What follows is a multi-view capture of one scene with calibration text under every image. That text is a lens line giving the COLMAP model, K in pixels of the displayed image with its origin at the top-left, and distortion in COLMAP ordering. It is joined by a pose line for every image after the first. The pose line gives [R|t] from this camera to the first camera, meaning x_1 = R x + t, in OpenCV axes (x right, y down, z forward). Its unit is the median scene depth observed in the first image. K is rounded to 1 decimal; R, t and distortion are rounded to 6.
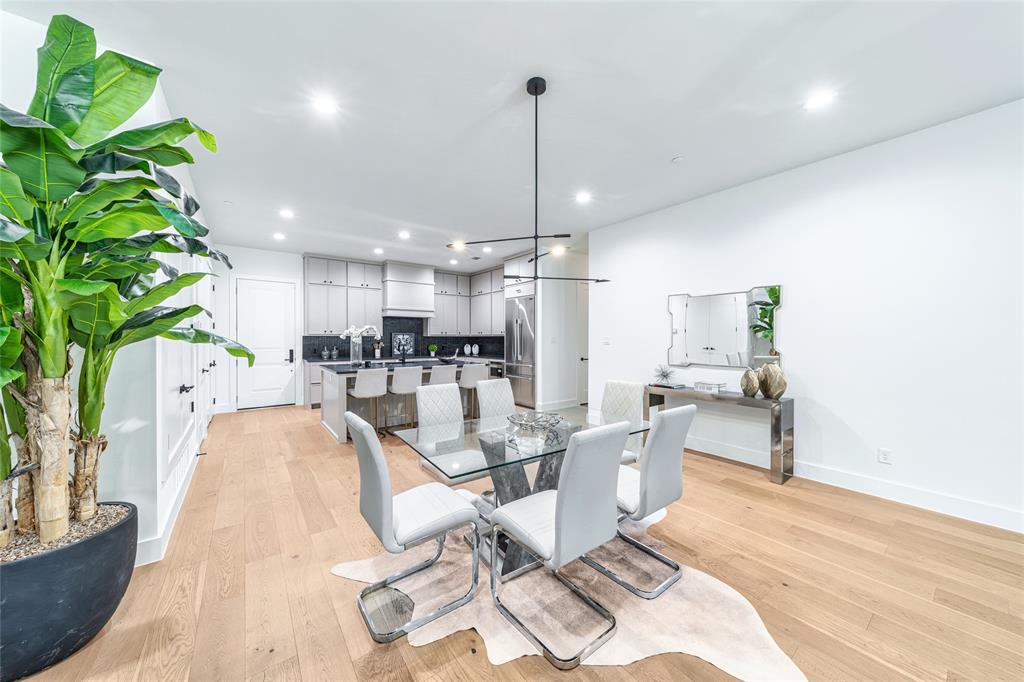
lens RADIAL K [[355.5, 0, 512.3], [0, 355.5, 338.8], [0, 0, 1]] dist [0.007591, 0.000073]
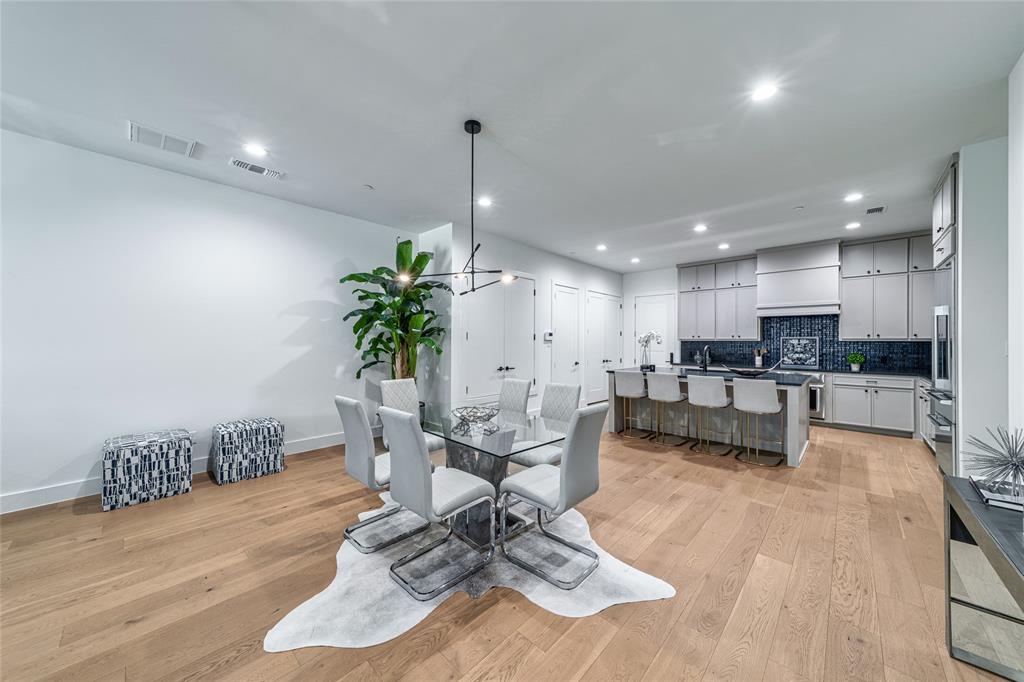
lens RADIAL K [[356.8, 0, 512.0], [0, 356.8, 341.0], [0, 0, 1]] dist [0.006870, 0.000042]
pose [[0.169236, -0.000930, -0.985575, 0.400182], [-0.007213, 0.999972, -0.002182, -0.001222], [0.985549, 0.007478, 0.169224, 0.302519]]
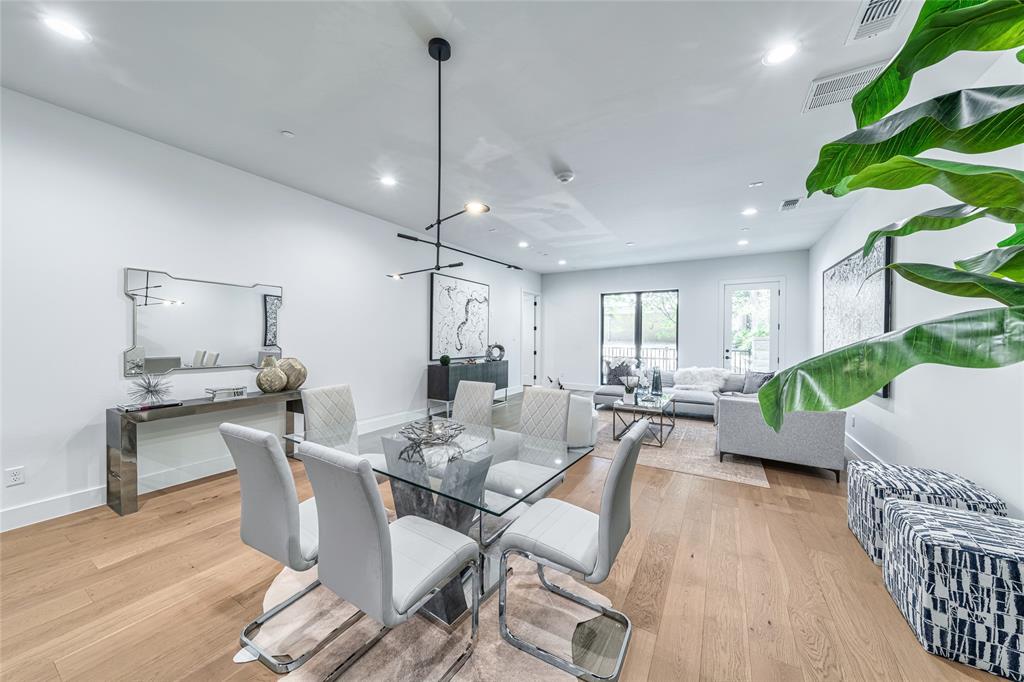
lens RADIAL K [[355.5, 0, 512.3], [0, 355.5, 338.8], [0, 0, 1]] dist [0.007591, 0.000073]
pose [[-0.379441, -0.011699, 0.925142, -0.265252], [-0.003902, 0.999931, 0.011045, -0.002466], [-0.925208, 0.000580, -0.379460, 0.378074]]
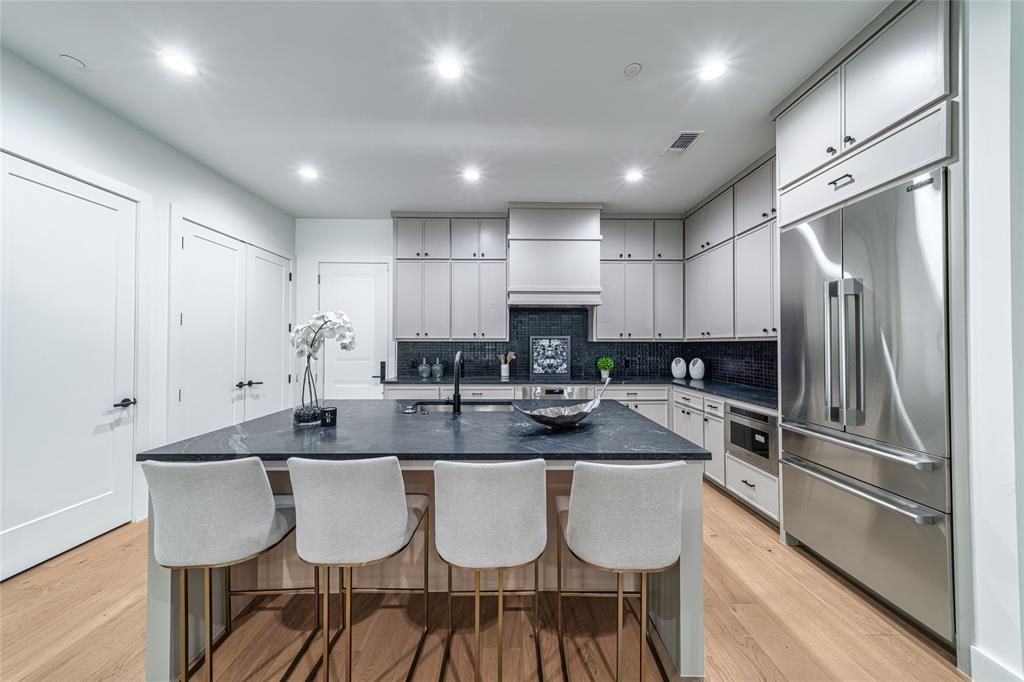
lens RADIAL K [[355.5, 0, 512.3], [0, 355.5, 338.8], [0, 0, 1]] dist [0.007591, 0.000073]
pose [[0.806373, -0.006356, -0.591373, -0.025236], [-0.003598, 0.999871, -0.015653, -0.002997], [0.591396, 0.014750, 0.806246, 0.588530]]
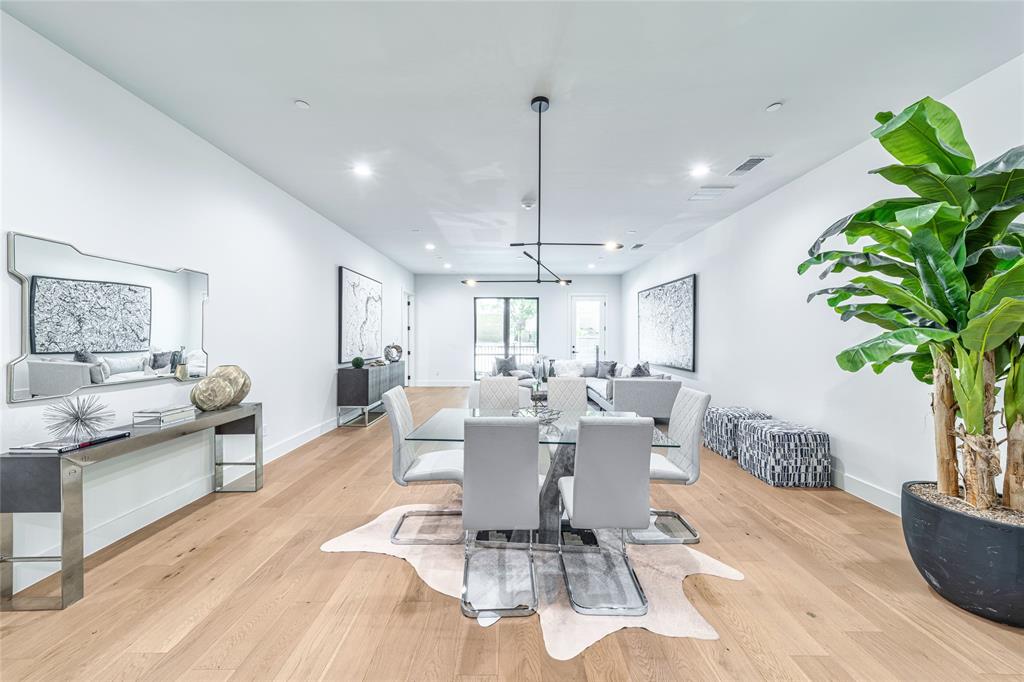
lens RADIAL K [[355.5, 0, 512.3], [0, 355.5, 338.8], [0, 0, 1]] dist [0.007591, 0.000073]
pose [[-0.800020, -0.008121, 0.599918, -0.167473], [-0.001902, 0.999938, 0.010999, -0.003131], [-0.599970, 0.007658, -0.799986, 0.620322]]
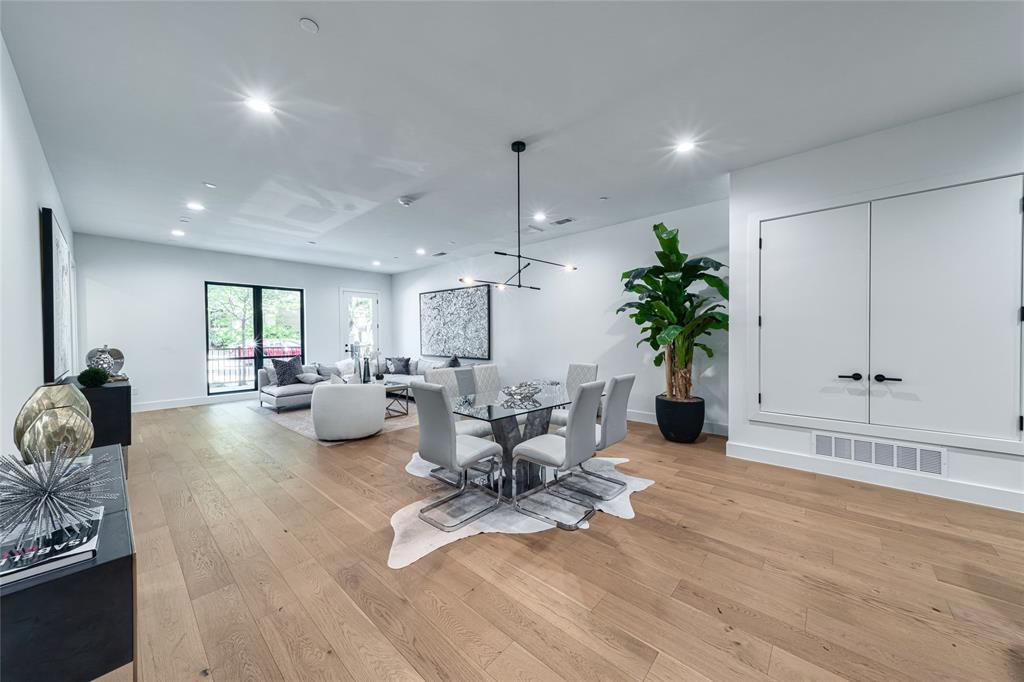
lens RADIAL K [[355.5, 0, 512.3], [0, 355.5, 338.8], [0, 0, 1]] dist [0.007591, 0.000073]
pose [[-0.980999, 0.008266, -0.193835, 0.116818], [0.005679, 0.999887, 0.013897, 0.003810], [0.193928, 0.012532, -0.980936, 0.758275]]
